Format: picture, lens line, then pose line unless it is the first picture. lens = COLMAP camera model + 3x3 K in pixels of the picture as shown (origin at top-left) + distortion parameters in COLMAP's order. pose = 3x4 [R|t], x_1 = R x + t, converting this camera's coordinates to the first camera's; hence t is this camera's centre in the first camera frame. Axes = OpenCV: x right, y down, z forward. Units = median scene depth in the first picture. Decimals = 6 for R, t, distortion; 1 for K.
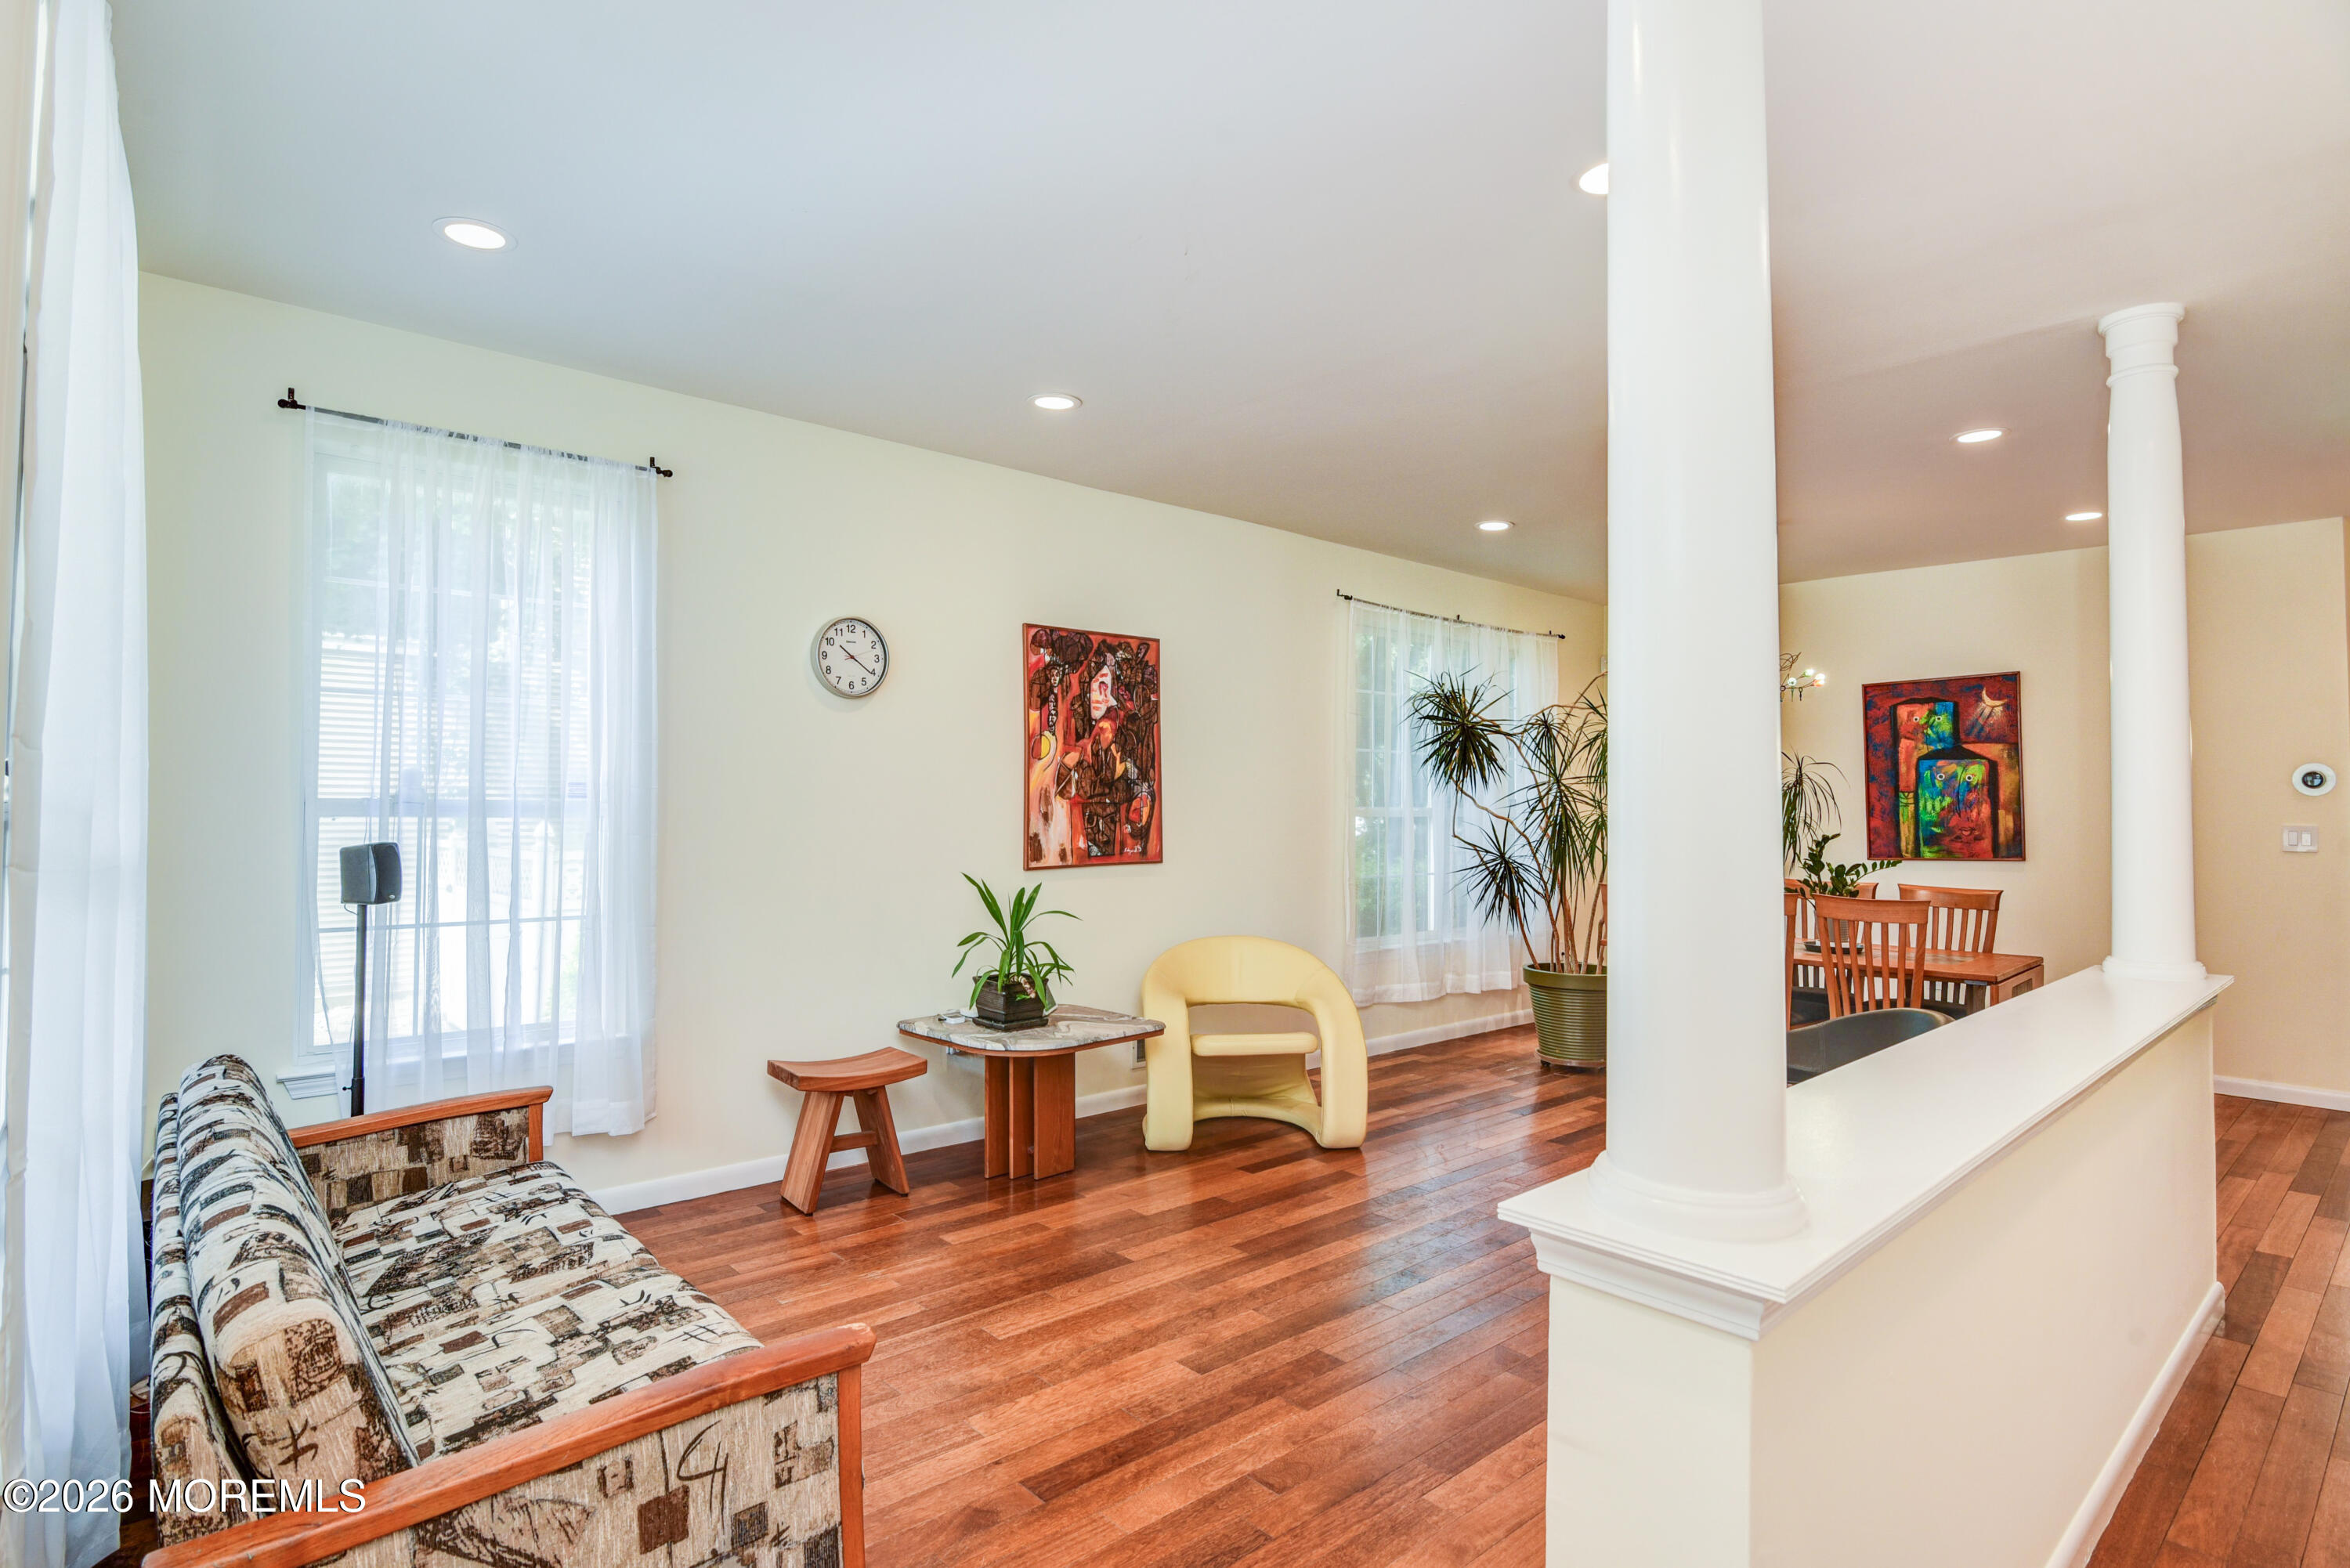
lens RADIAL K [[1196.4, 0, 1175.0], [0, 1196.4, 784.0], [0, 0, 1]] dist [-0.020453, -0.000673]
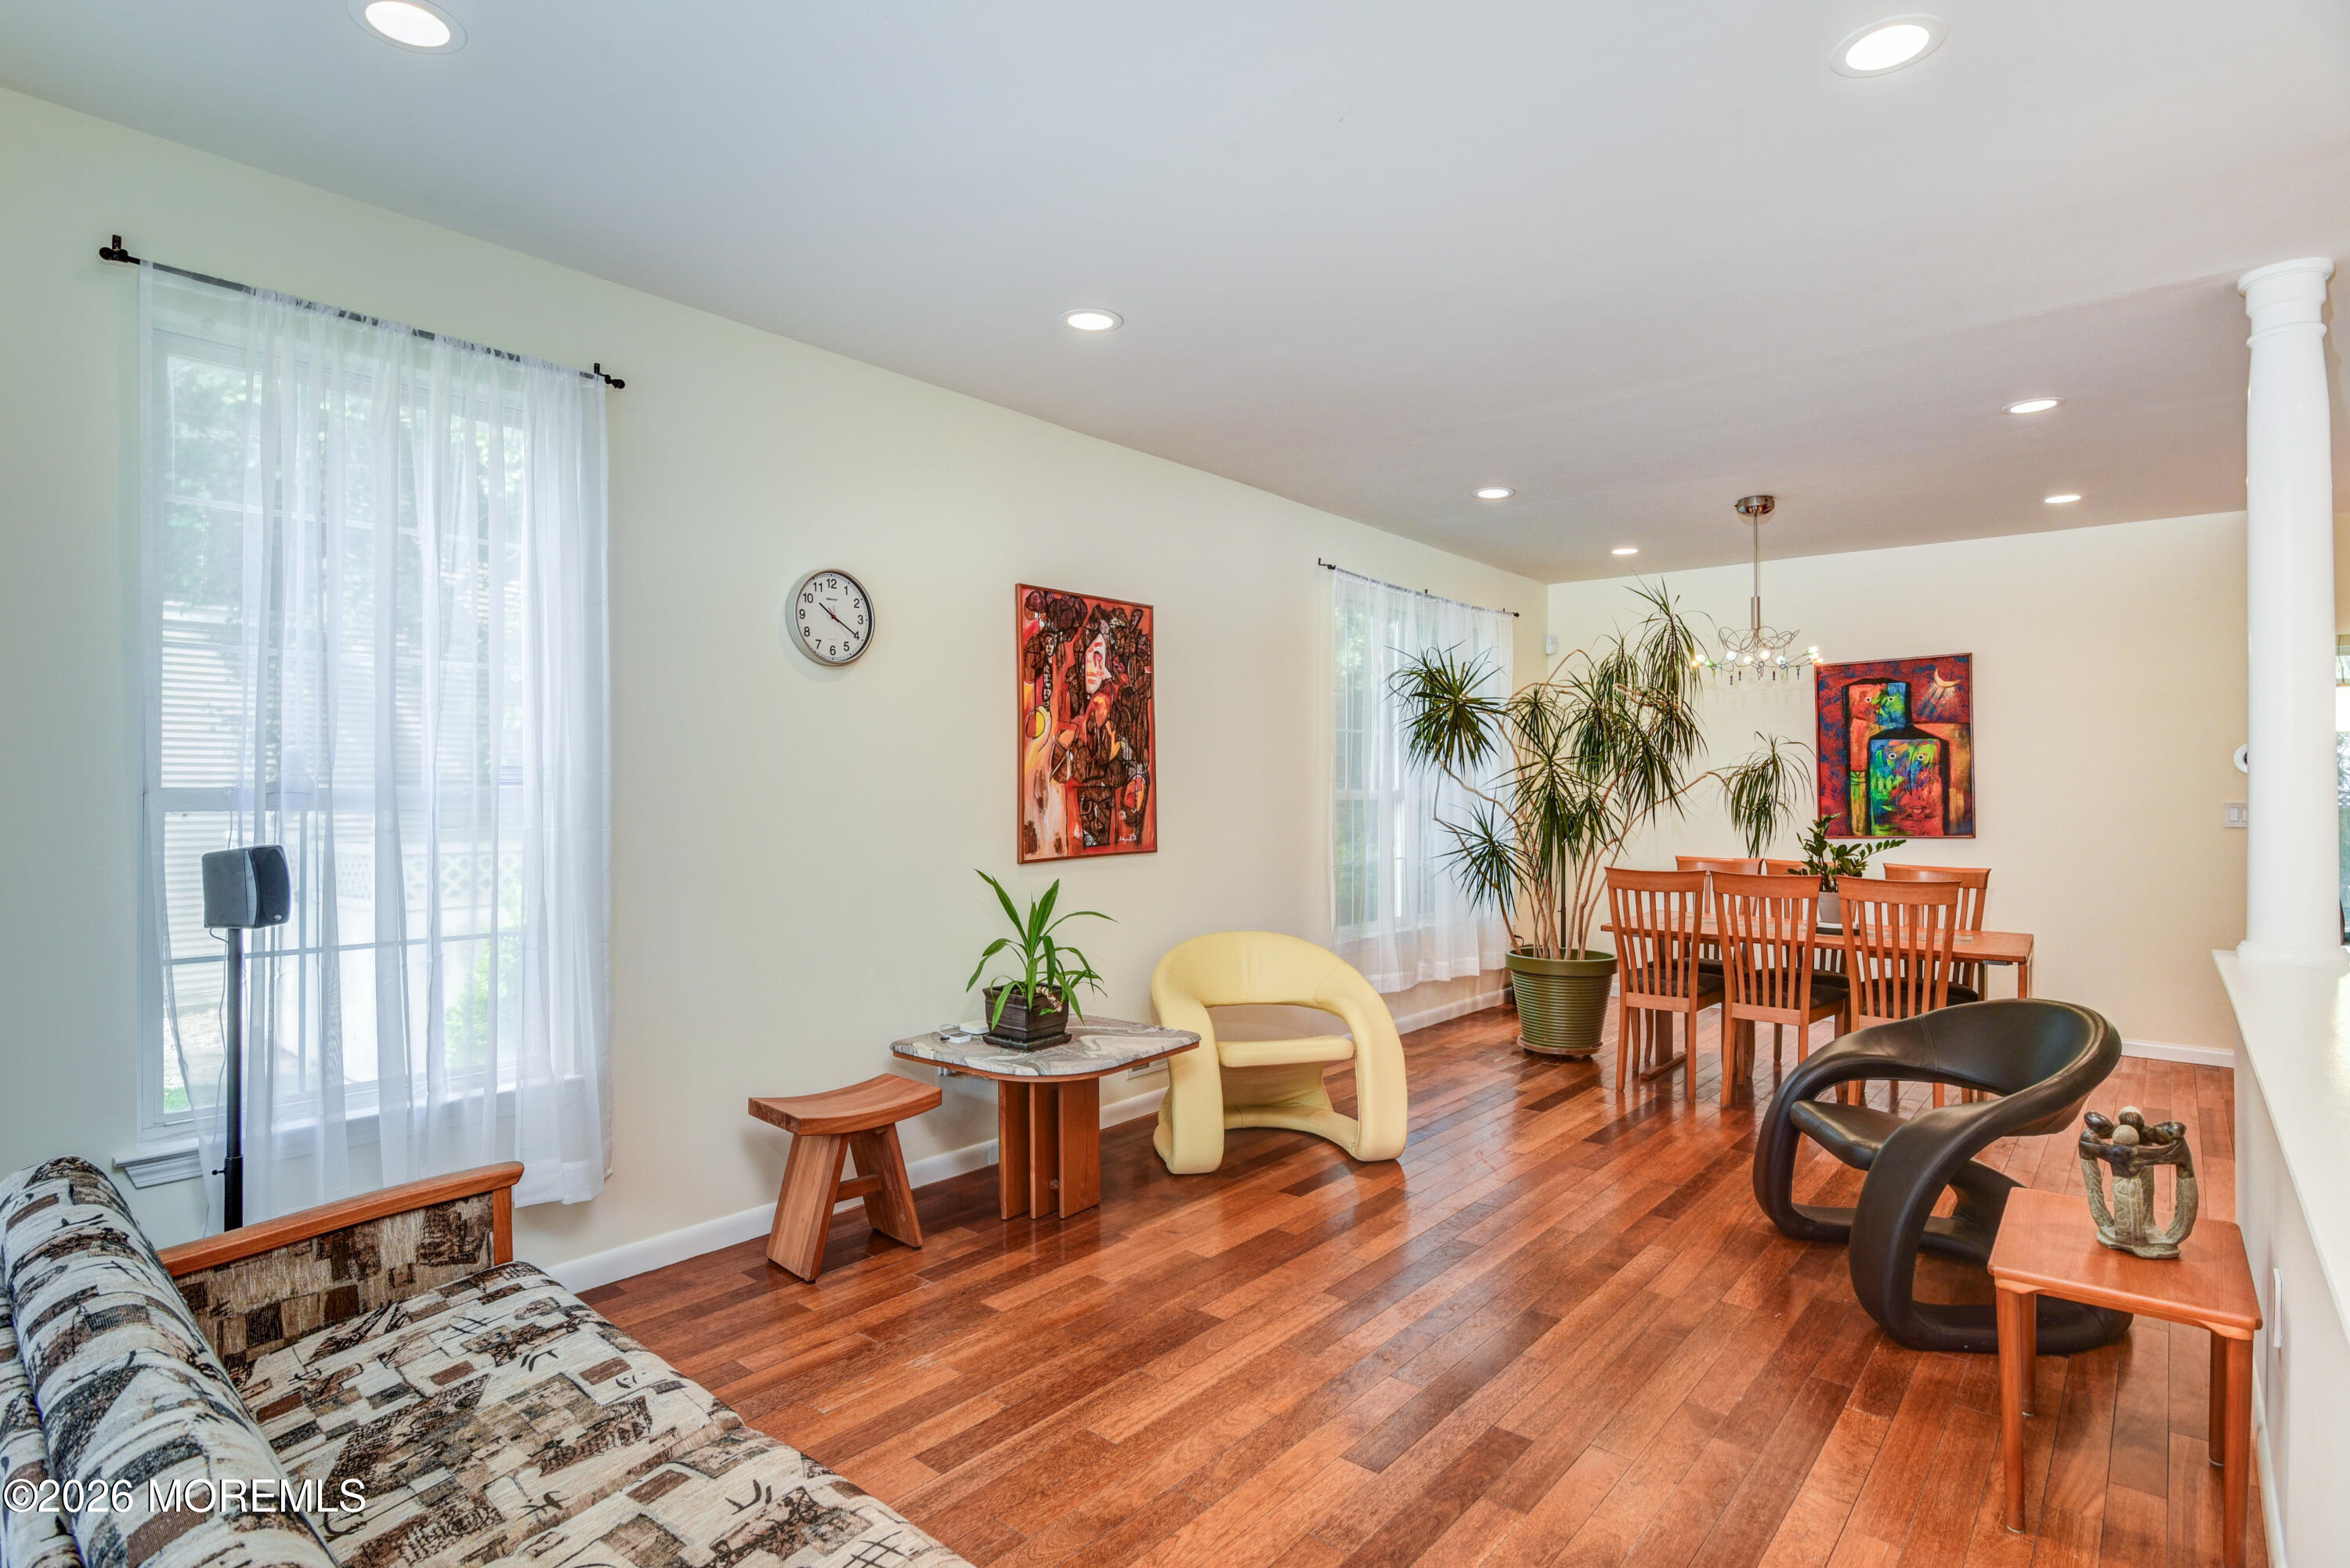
lens RADIAL K [[1178.6, 0, 1188.2], [0, 1178.6, 788.0], [0, 0, 1]] dist [-0.020661, 0.000019]
pose [[0.990122, -0.006073, 0.140074, -0.125104], [0.003452, 0.999815, 0.018948, 0.000146], [-0.140163, -0.018277, 0.989960, 0.122315]]
